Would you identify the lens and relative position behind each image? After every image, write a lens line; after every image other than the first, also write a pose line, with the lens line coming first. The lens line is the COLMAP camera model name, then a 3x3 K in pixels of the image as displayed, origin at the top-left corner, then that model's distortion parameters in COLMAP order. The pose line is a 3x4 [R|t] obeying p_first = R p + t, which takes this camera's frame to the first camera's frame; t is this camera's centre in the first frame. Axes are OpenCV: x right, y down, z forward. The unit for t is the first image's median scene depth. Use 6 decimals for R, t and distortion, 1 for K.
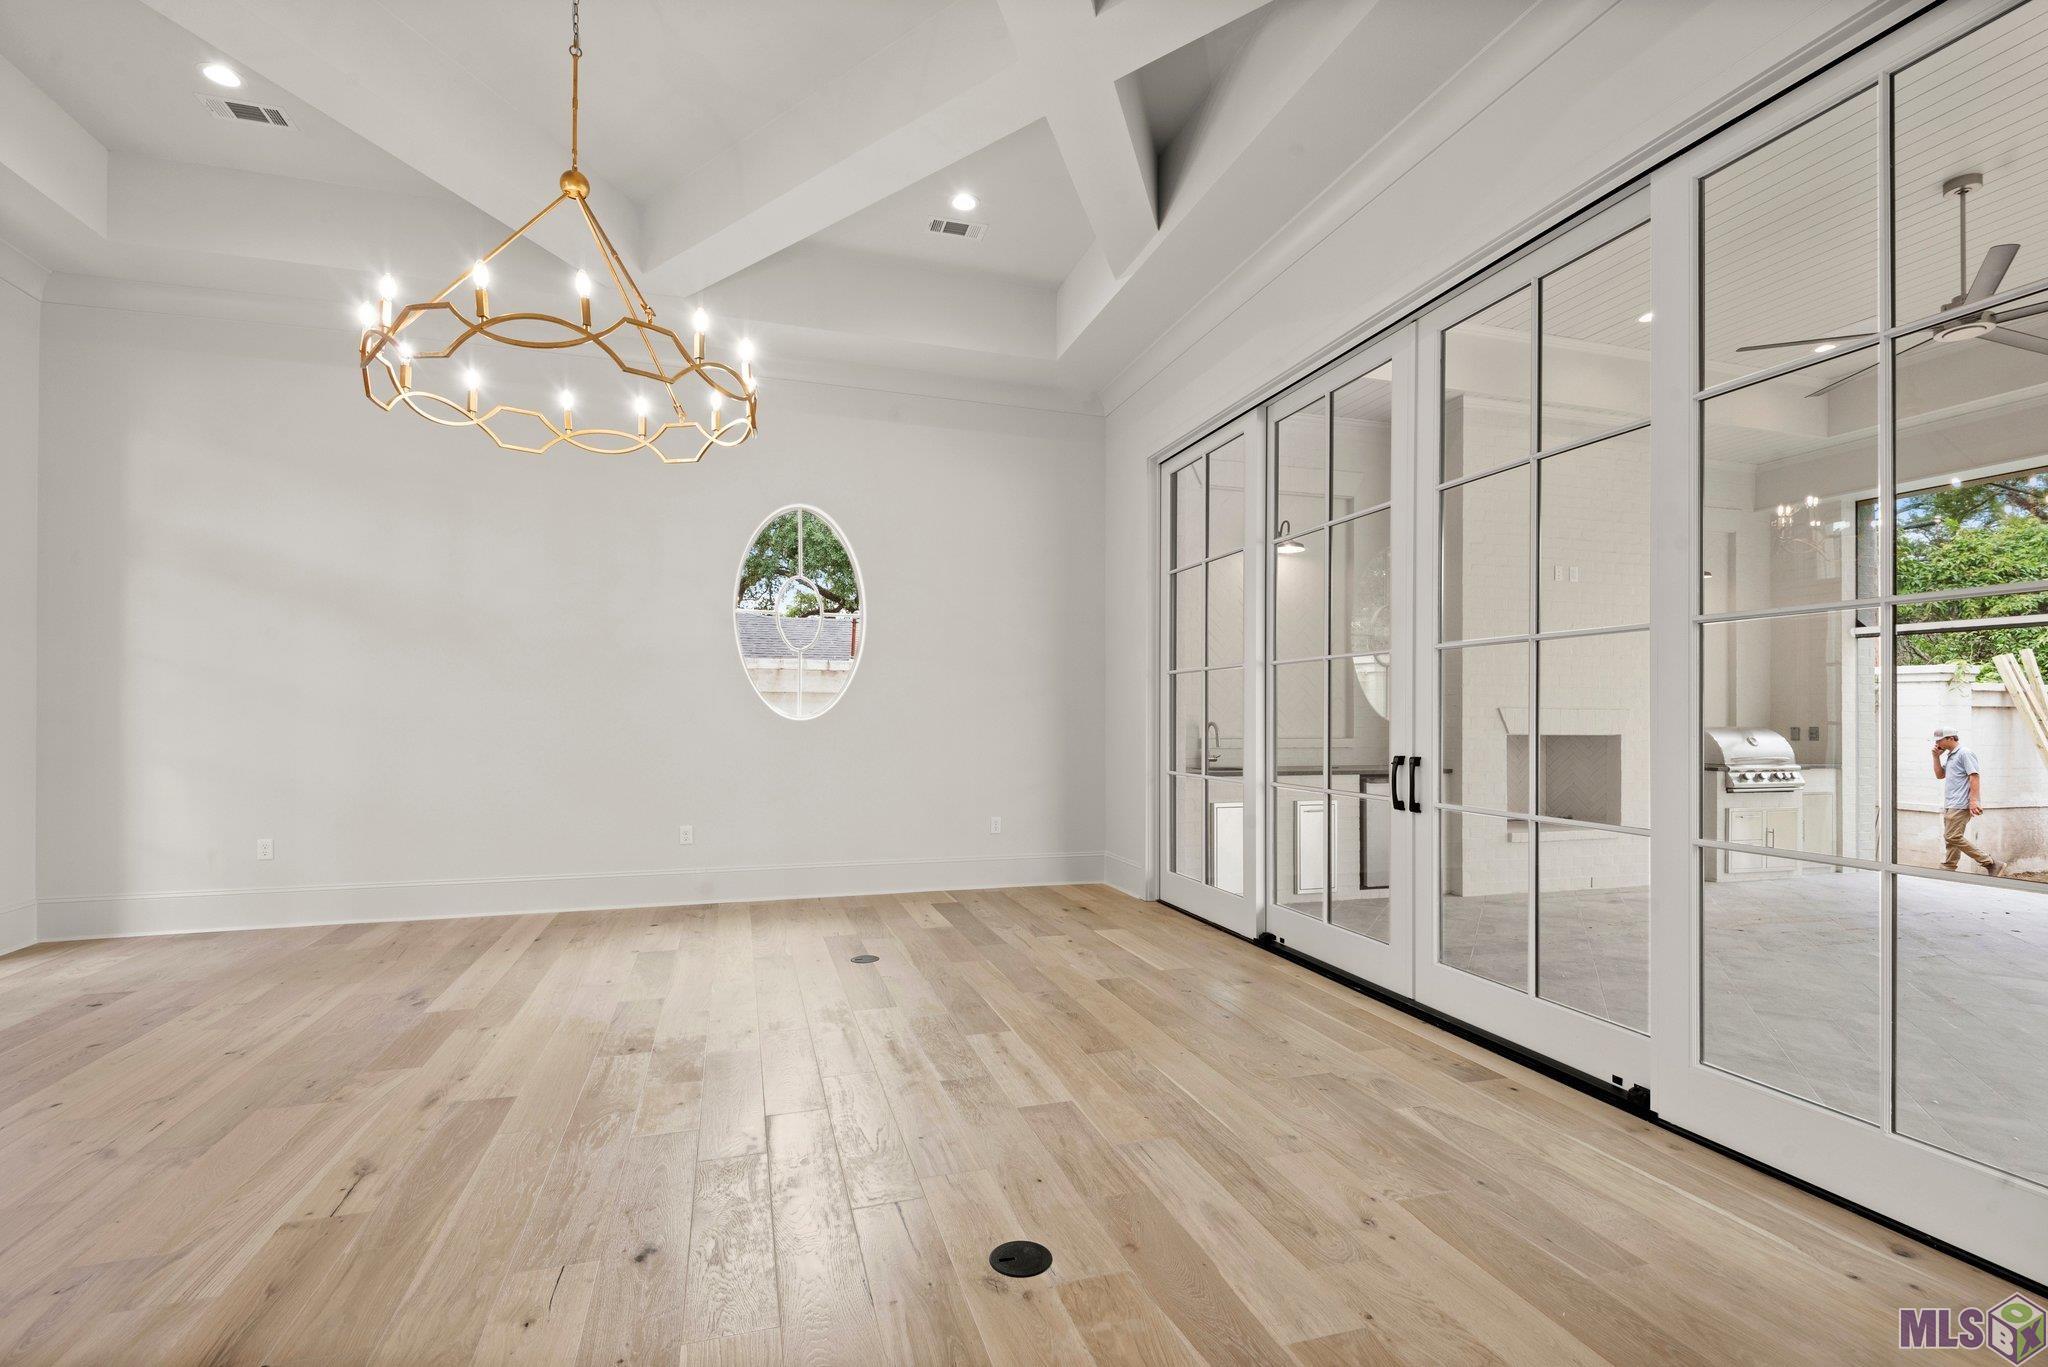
lens RADIAL K [[942.2, 0, 1032.0], [0, 942.2, 714.4], [0, 0, 1]] dist [0.023821, -0.018726]
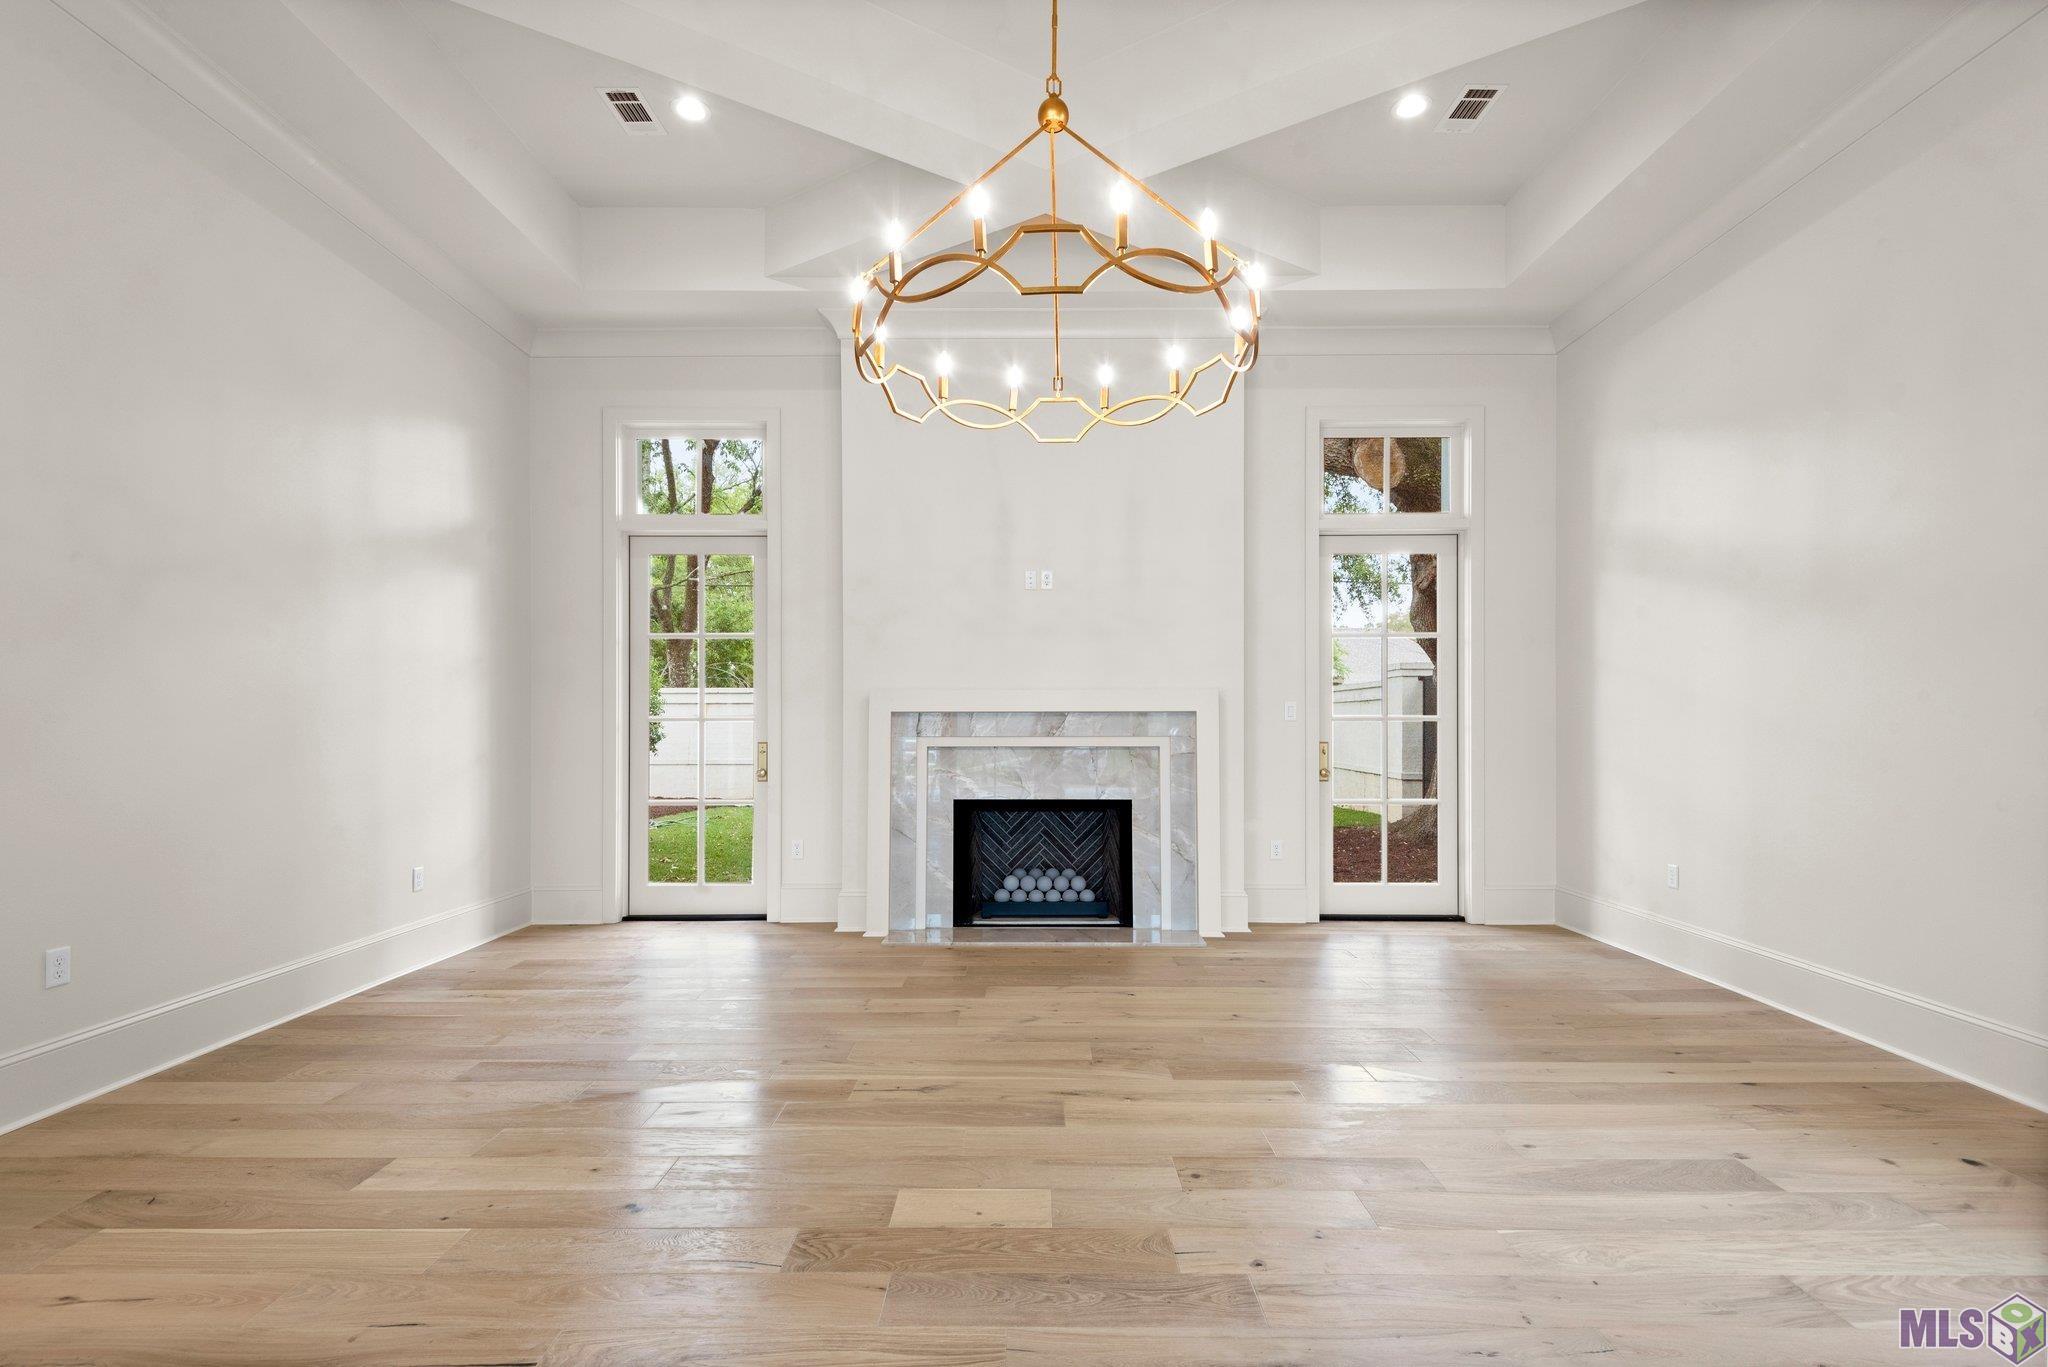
lens RADIAL K [[942.2, 0, 1032.0], [0, 942.2, 714.4], [0, 0, 1]] dist [0.023821, -0.018726]
pose [[-0.301985, -0.011233, -0.953247, 0.345364], [-0.002814, 0.999937, -0.010892, 0.009192], [0.953309, -0.000607, -0.301997, 1.218871]]
